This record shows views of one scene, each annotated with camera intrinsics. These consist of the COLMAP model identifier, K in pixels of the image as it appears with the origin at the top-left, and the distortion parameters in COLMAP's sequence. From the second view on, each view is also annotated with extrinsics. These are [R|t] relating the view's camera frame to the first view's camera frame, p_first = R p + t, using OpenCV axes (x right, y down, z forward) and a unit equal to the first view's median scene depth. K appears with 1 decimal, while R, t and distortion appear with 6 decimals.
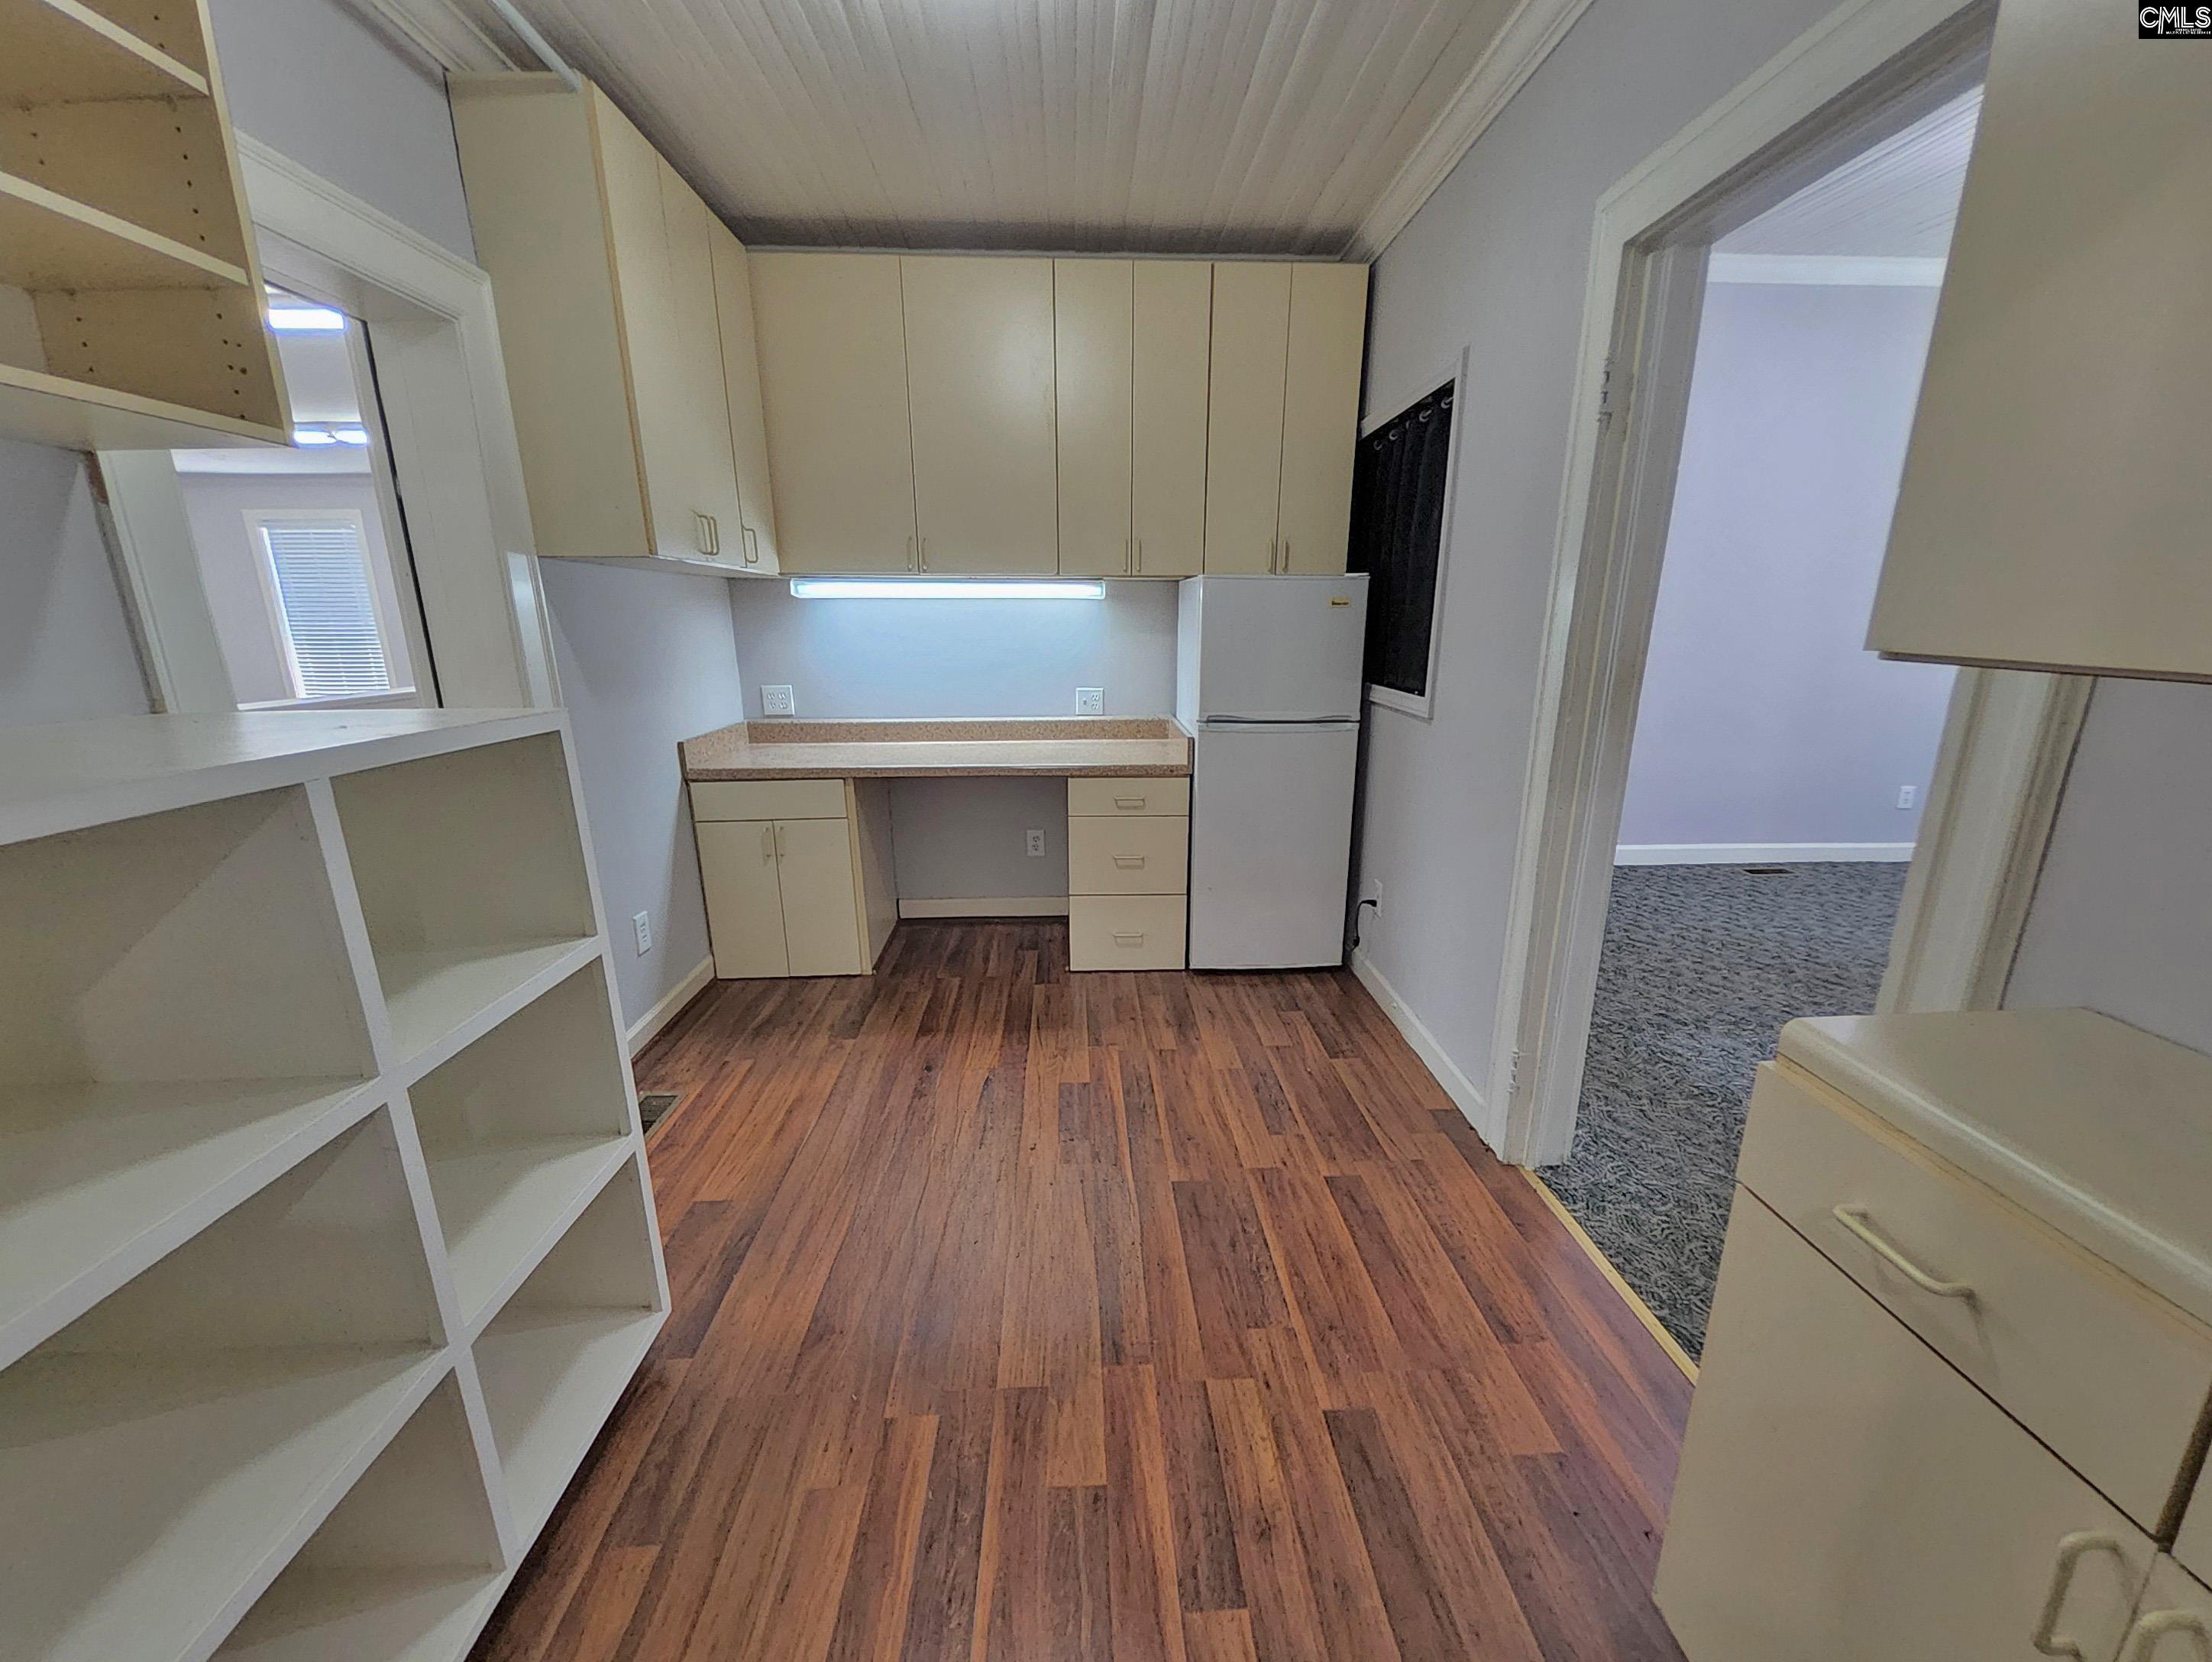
lens RADIAL K [[876.1, 0, 1128.5], [0, 876.1, 845.0], [0, 0, 1]] dist [-0.003836, -0.000112]
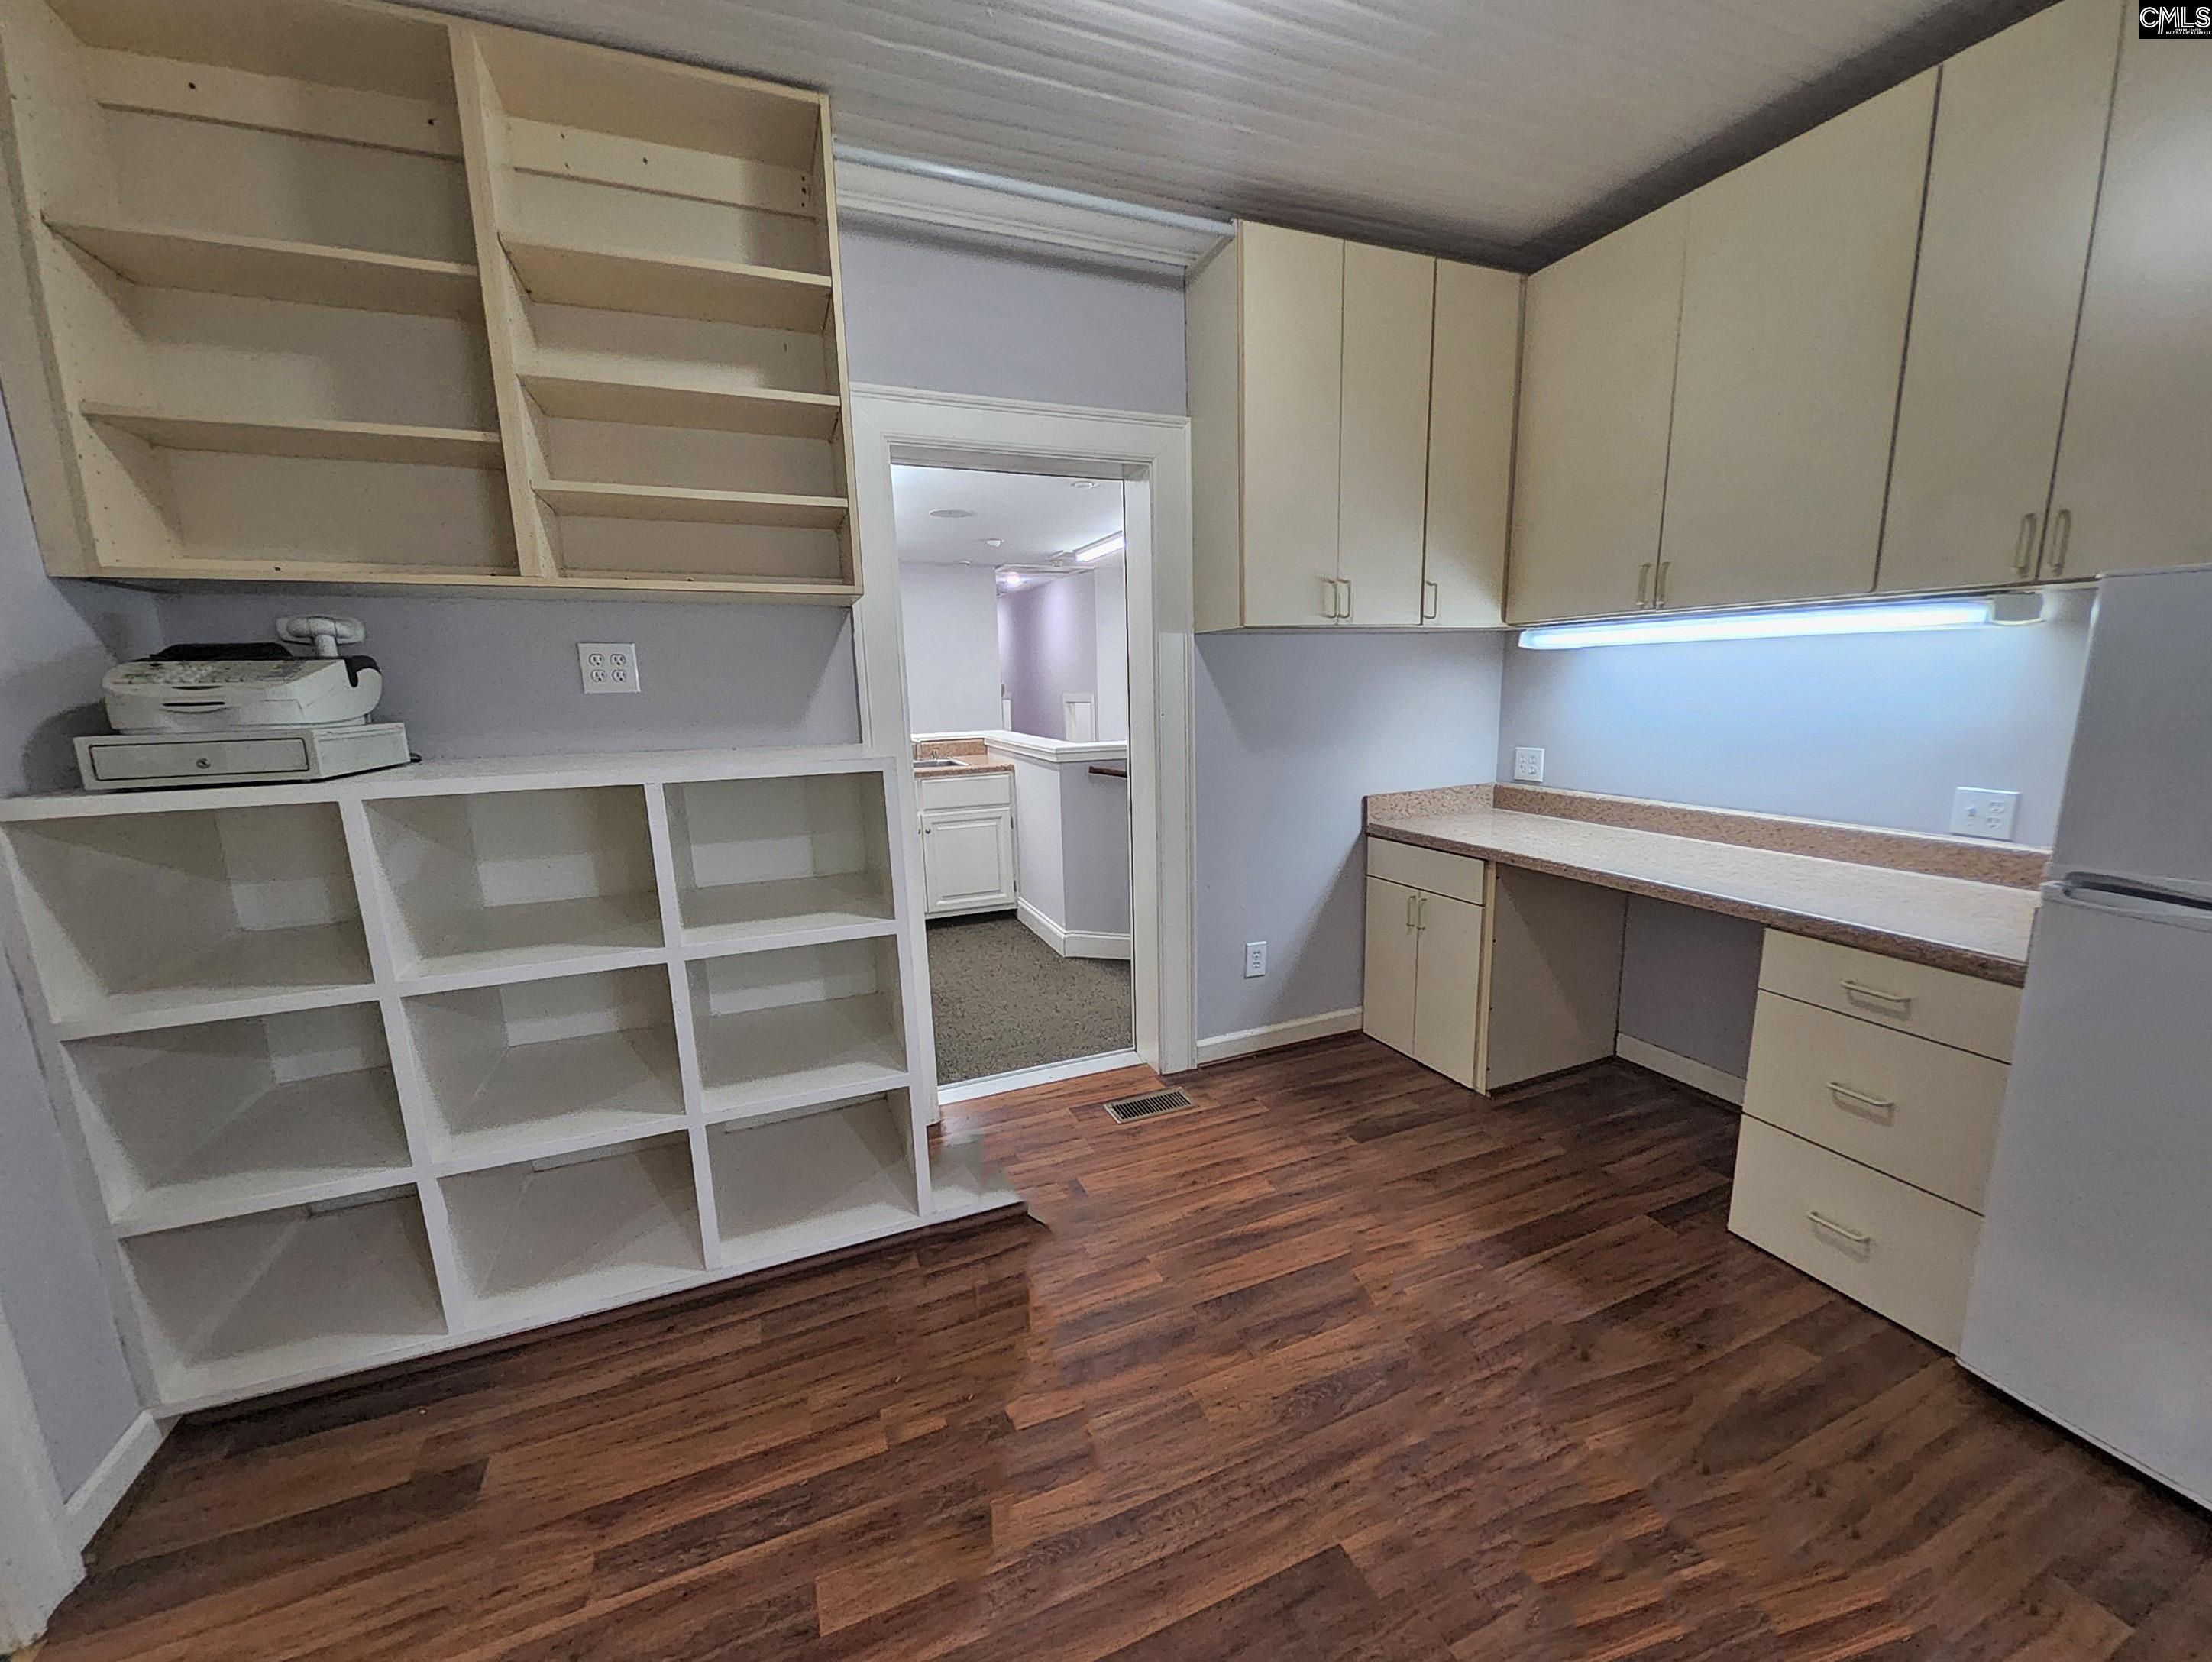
lens RADIAL K [[876.1, 0, 1121.8], [0, 876.1, 842.2], [0, 0, 1]] dist [-0.003836, -0.000112]
pose [[0.335615, 0.164142, -0.927588, 0.344614], [-0.209941, 0.972969, 0.096213, -0.100764], [0.918307, 0.162448, 0.361003, 0.361689]]
